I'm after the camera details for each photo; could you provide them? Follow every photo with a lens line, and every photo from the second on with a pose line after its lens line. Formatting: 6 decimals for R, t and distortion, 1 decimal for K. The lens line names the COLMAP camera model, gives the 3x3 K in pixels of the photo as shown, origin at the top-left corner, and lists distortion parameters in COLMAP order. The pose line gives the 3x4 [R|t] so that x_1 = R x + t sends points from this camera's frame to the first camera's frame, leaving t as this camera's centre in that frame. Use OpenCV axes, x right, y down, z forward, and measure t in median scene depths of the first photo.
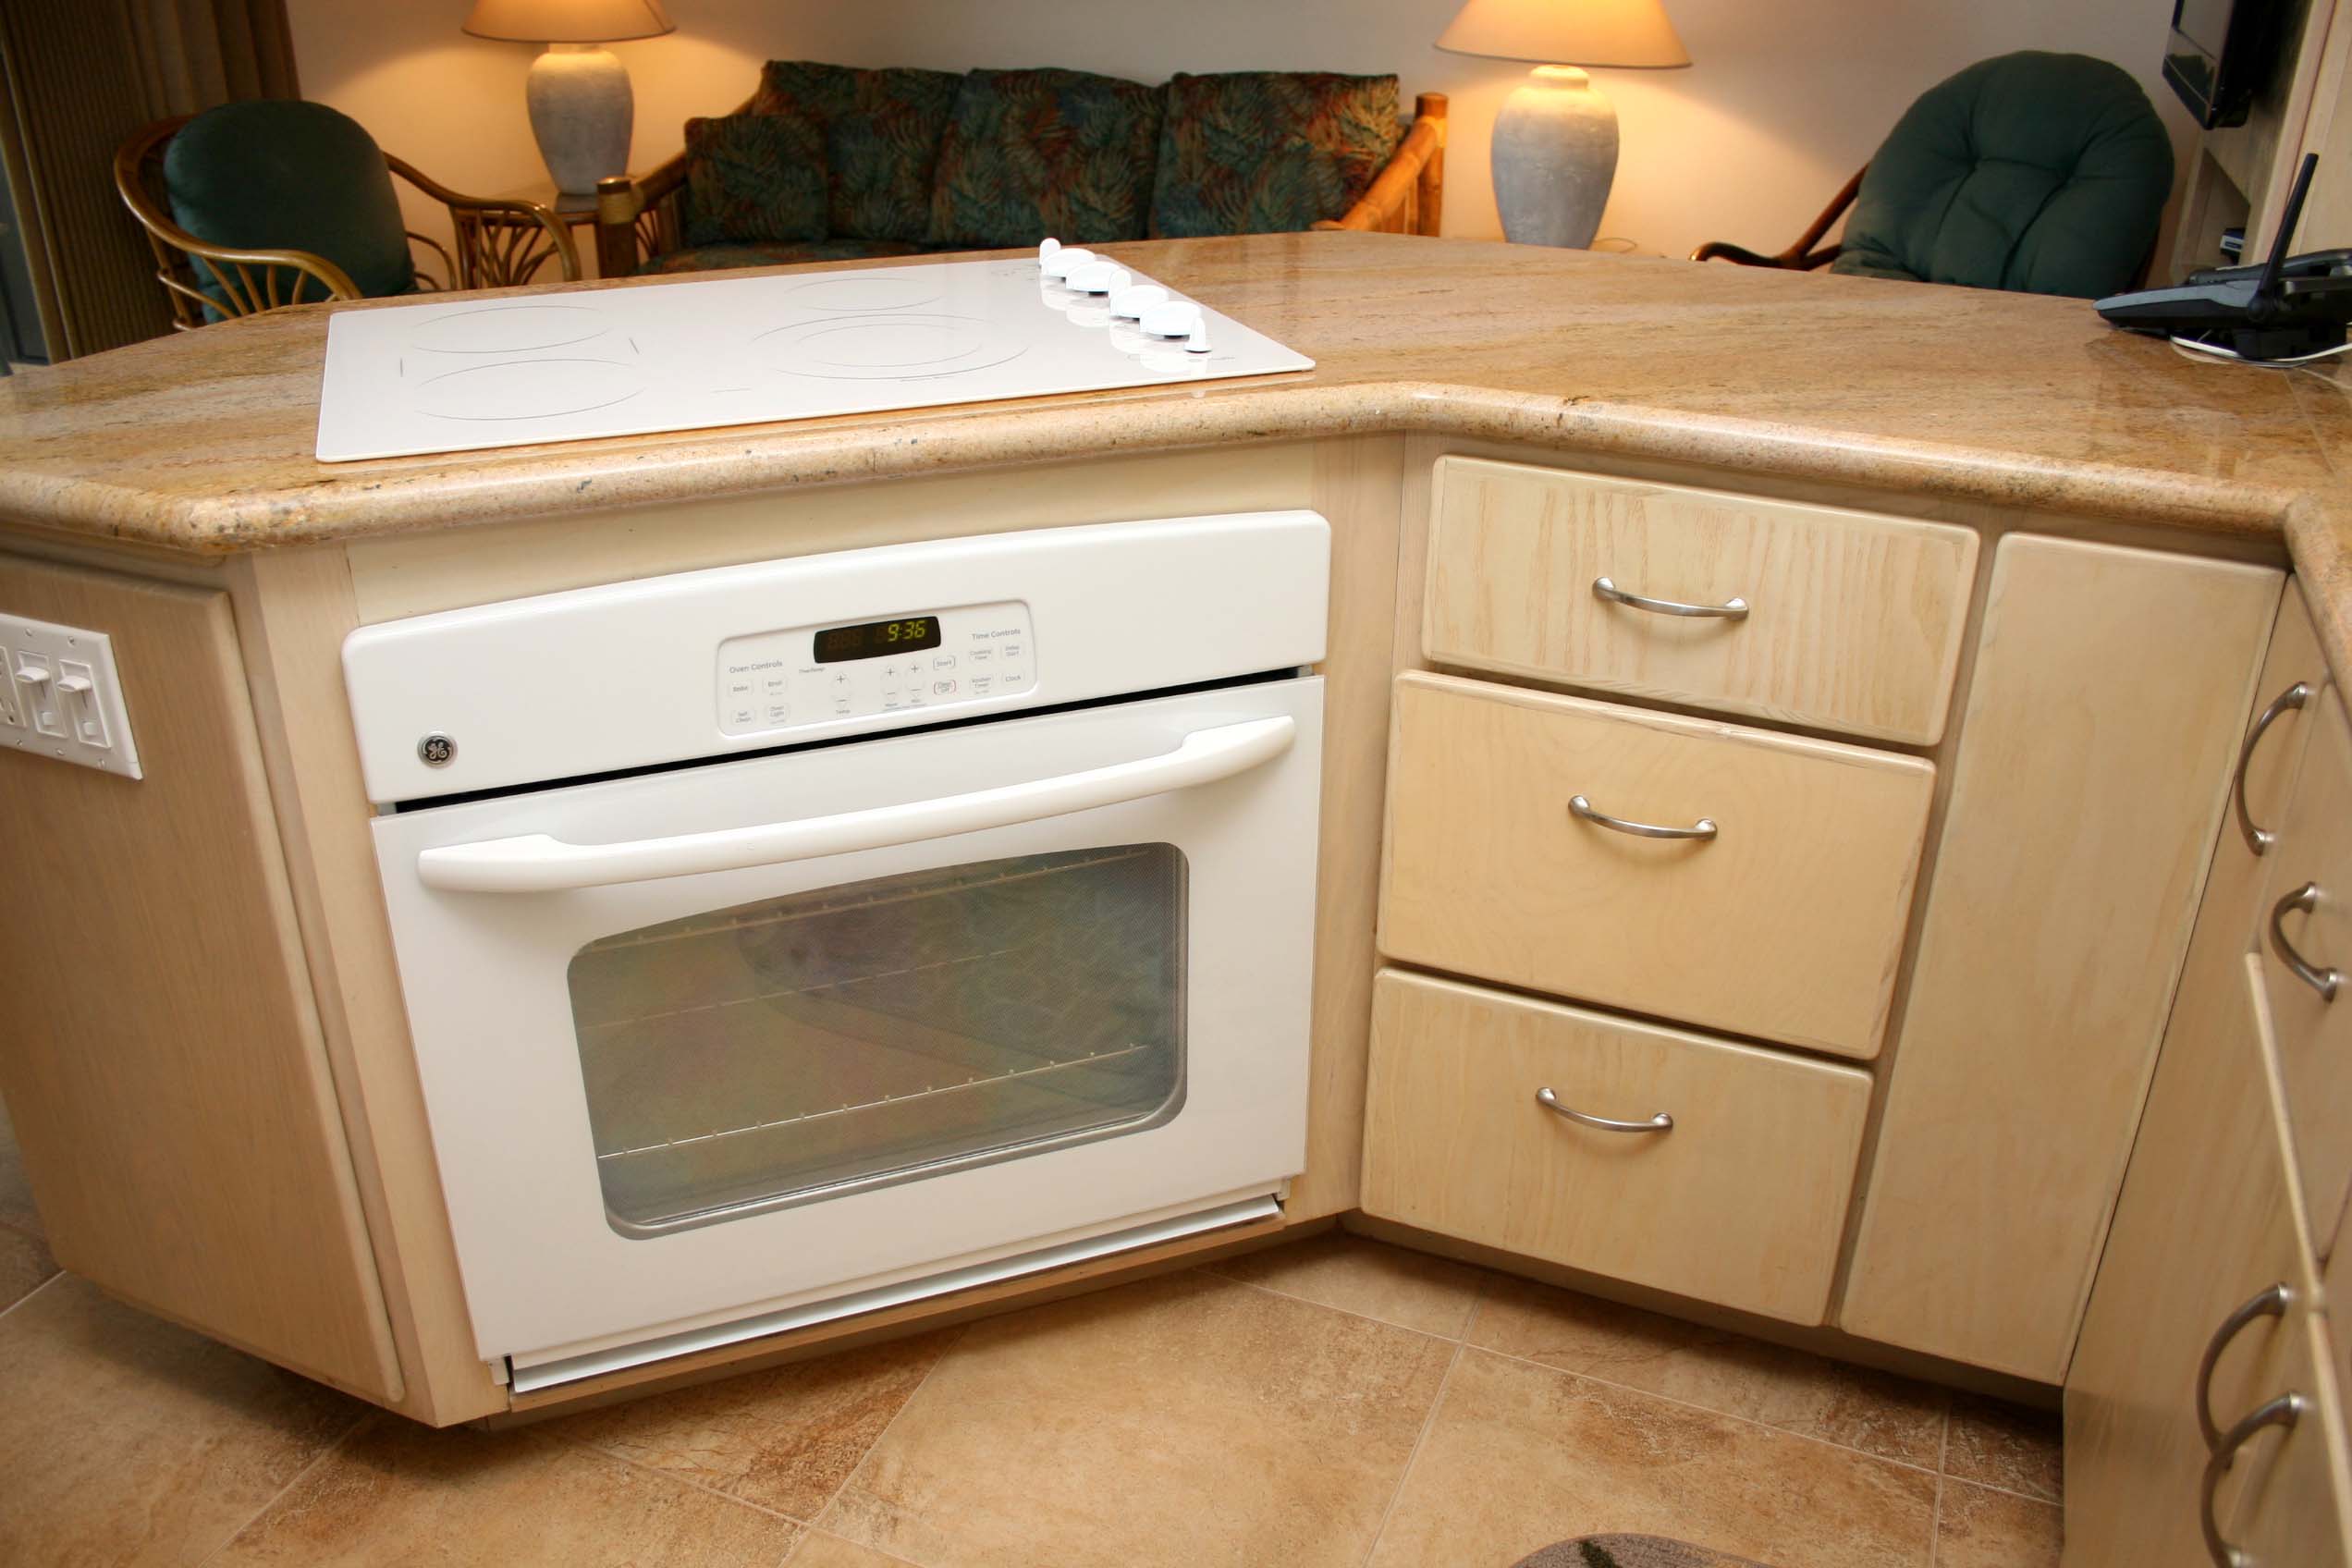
lens RADIAL K [[1974.1, 0, 1176.0], [0, 1974.1, 784.0], [0, 0, 1]] dist [-0.070201, -0.071845]
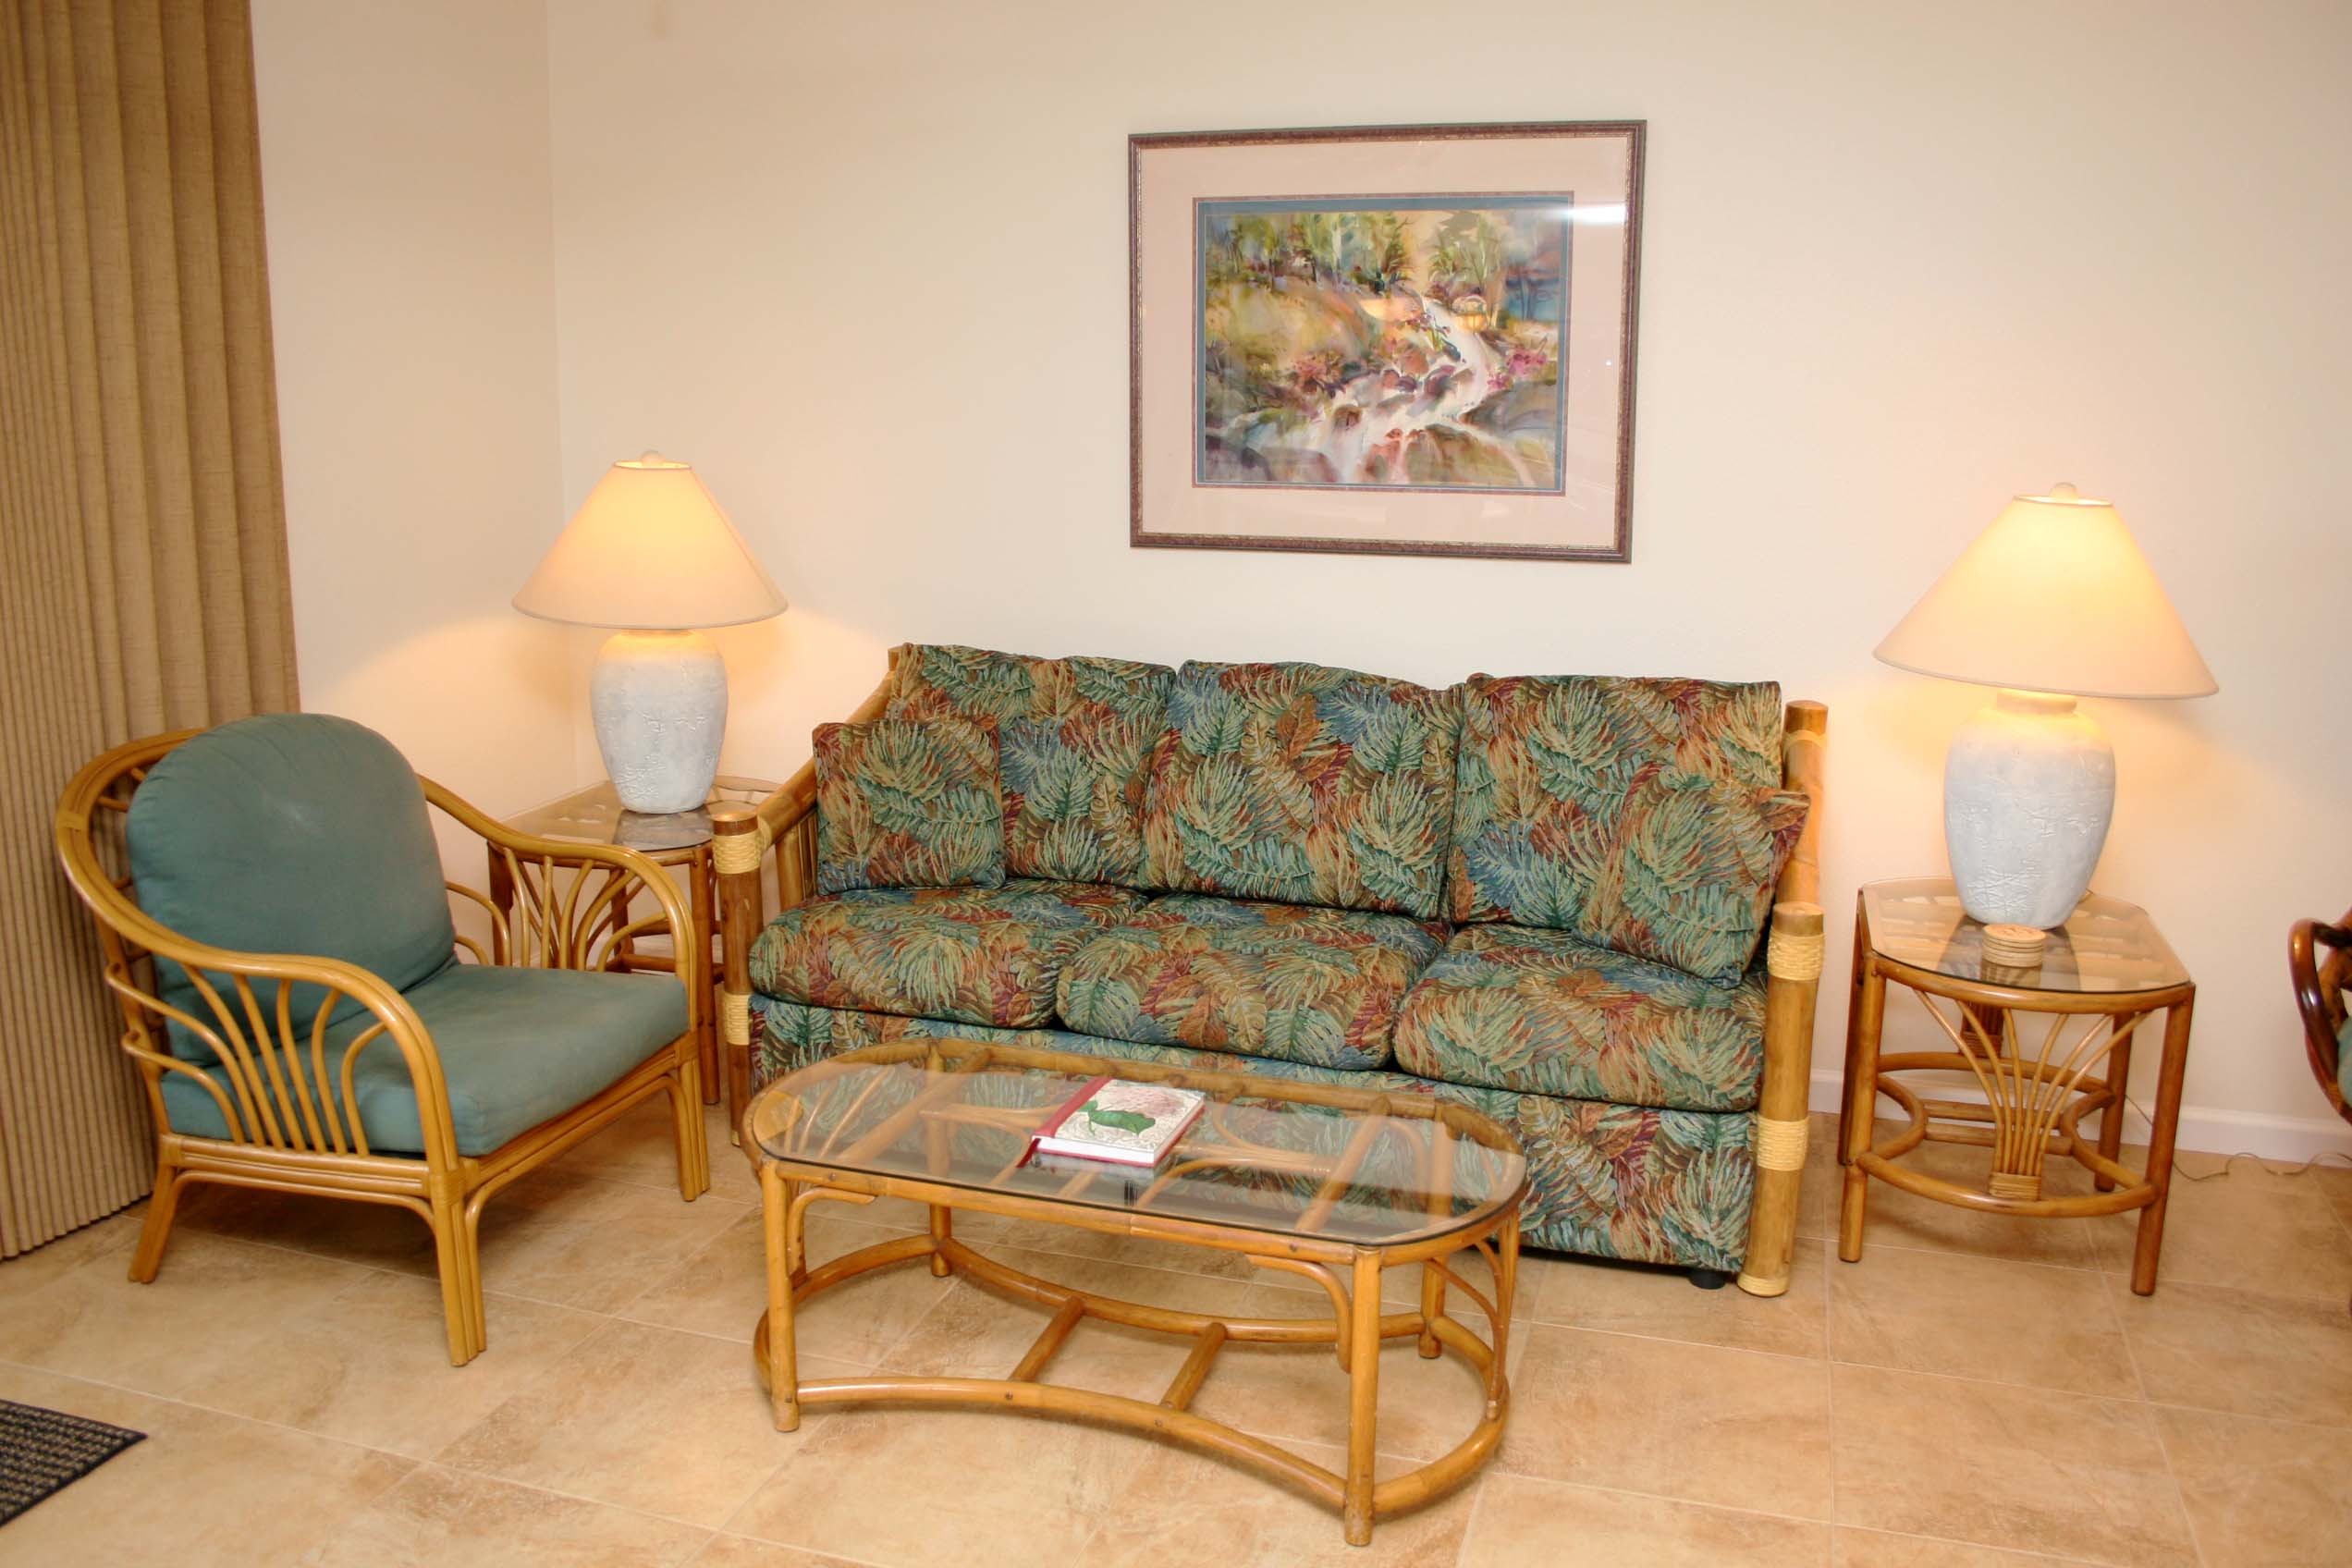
lens RADIAL K [[1923.0, 0, 1174.3], [0, 1923.0, 804.1], [0, 0, 1]] dist [-0.135206, 0.010346]
pose [[0.996598, -0.010188, 0.081789, -0.179027], [0.027778, 0.975793, -0.216924, -0.150416], [-0.077599, 0.218458, 0.972756, 0.278117]]
